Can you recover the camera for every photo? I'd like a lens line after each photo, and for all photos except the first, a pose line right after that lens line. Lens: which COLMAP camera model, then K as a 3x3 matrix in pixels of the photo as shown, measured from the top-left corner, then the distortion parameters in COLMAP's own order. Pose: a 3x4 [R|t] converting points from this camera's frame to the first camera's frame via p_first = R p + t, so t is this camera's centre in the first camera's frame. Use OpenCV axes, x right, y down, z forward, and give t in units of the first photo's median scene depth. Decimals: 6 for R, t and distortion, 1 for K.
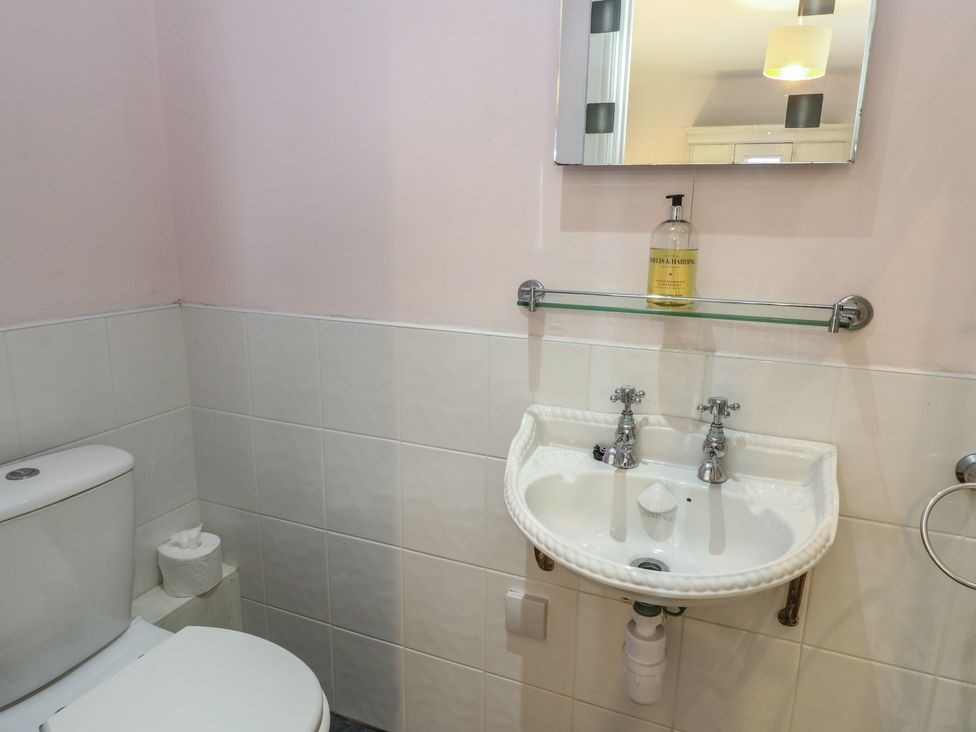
lens RADIAL K [[629.7, 0, 472.5], [0, 629.7, 366.4], [0, 0, 1]] dist [0.002699, -0.021168]
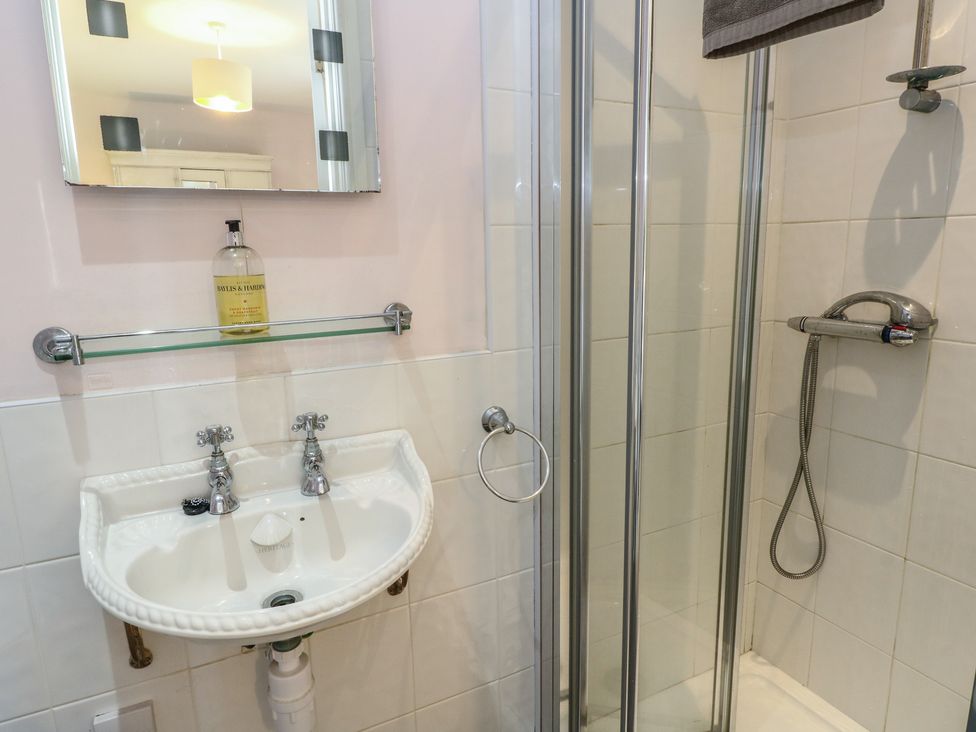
lens RADIAL K [[629.7, 0, 472.5], [0, 629.7, 366.4], [0, 0, 1]] dist [0.002699, -0.021168]
pose [[0.635768, -0.178266, 0.751013, -0.194066], [0.205003, 0.977019, 0.058368, -0.029954], [-0.744160, 0.116851, 0.657702, 0.100414]]
